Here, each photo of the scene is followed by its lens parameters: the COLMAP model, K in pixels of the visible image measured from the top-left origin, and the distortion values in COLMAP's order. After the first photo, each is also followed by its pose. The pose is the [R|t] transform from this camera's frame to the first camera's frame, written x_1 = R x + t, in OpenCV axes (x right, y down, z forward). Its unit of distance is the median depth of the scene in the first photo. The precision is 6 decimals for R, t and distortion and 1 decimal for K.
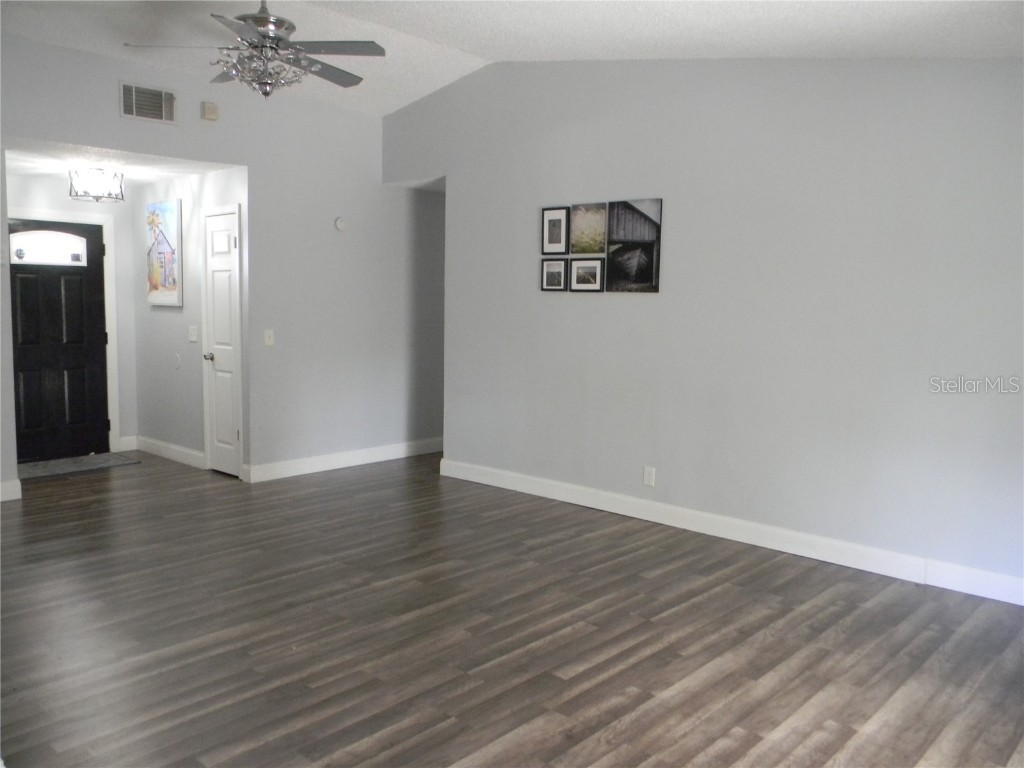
lens RADIAL K [[824.2, 0, 501.4], [0, 824.2, 384.4], [0, 0, 1]] dist [0.019022, -0.025812]
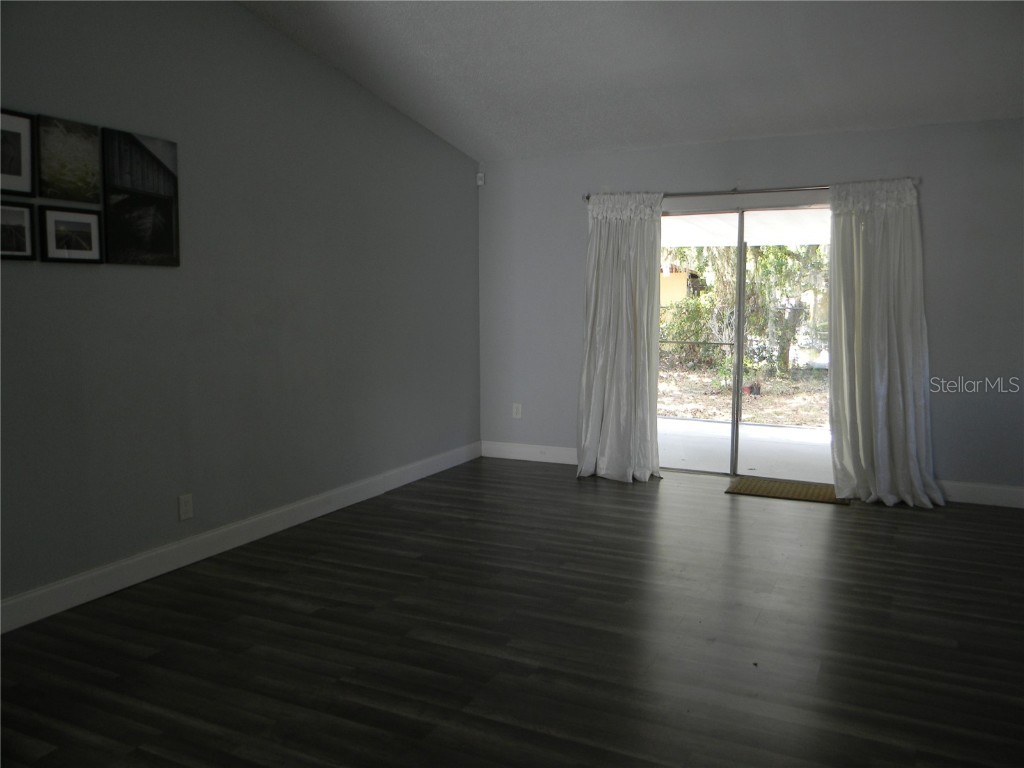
lens RADIAL K [[824.2, 0, 507.2], [0, 824.2, 380.5], [0, 0, 1]] dist [0.019022, -0.025812]
pose [[-0.273350, -0.120781, 0.954302, -0.798777], [0.095072, 0.983836, 0.151752, -0.118673], [-0.957205, 0.132209, -0.257449, 1.154928]]
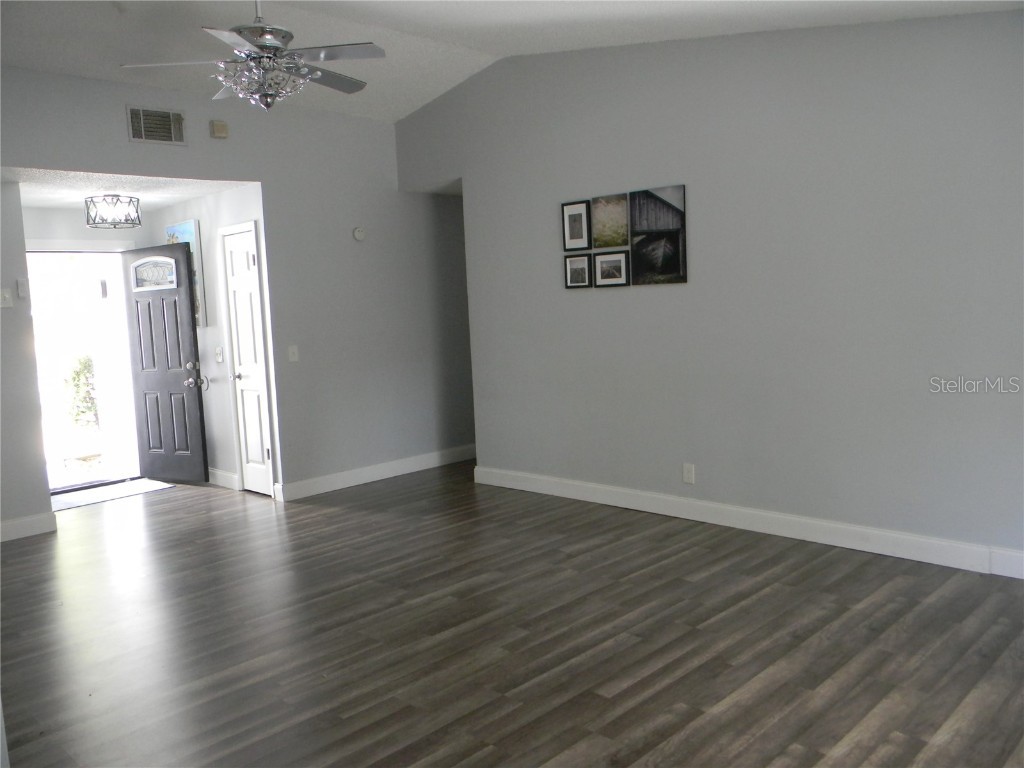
lens RADIAL K [[824.2, 0, 505.0], [0, 824.2, 380.9], [0, 0, 1]] dist [0.019022, -0.025812]
pose [[0.997302, -0.060221, -0.041967, 0.015646], [0.060004, 0.998178, -0.006411, -0.004096], [0.042277, 0.003875, 0.999098, 0.037336]]
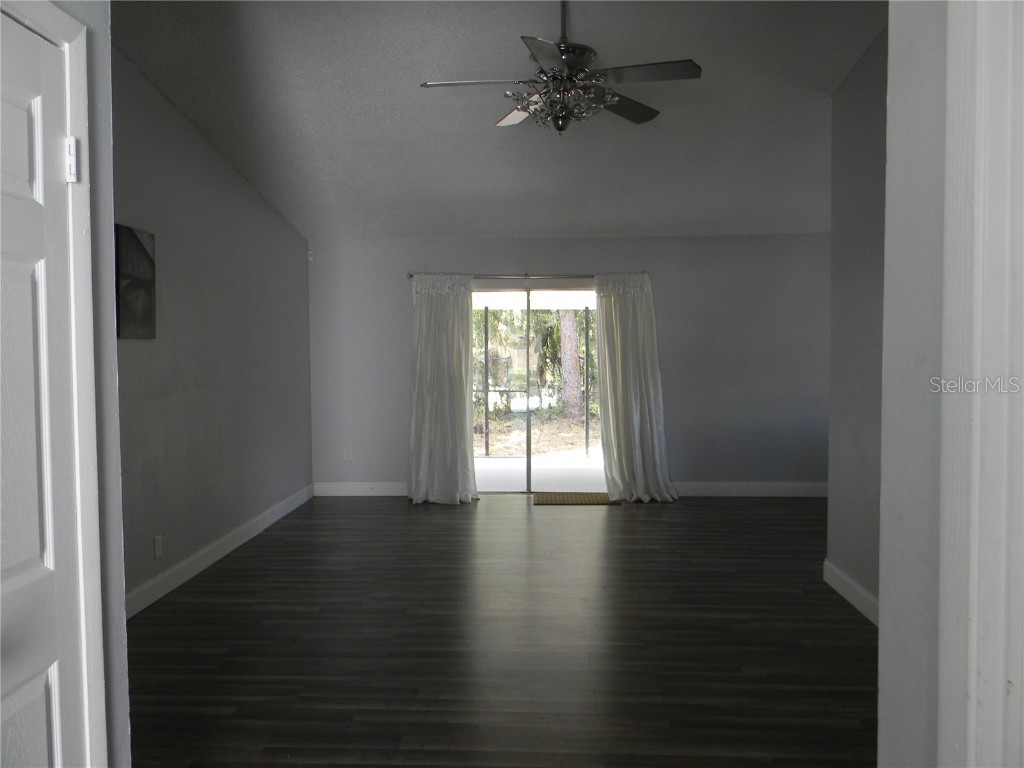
lens RADIAL K [[824.2, 0, 510.3], [0, 824.2, 385.7], [0, 0, 1]] dist [0.019022, -0.025812]
pose [[-0.640672, -0.057075, 0.765691, -0.933618], [0.073269, 0.988138, 0.134962, -0.192658], [-0.764311, 0.142567, -0.628891, 1.600712]]
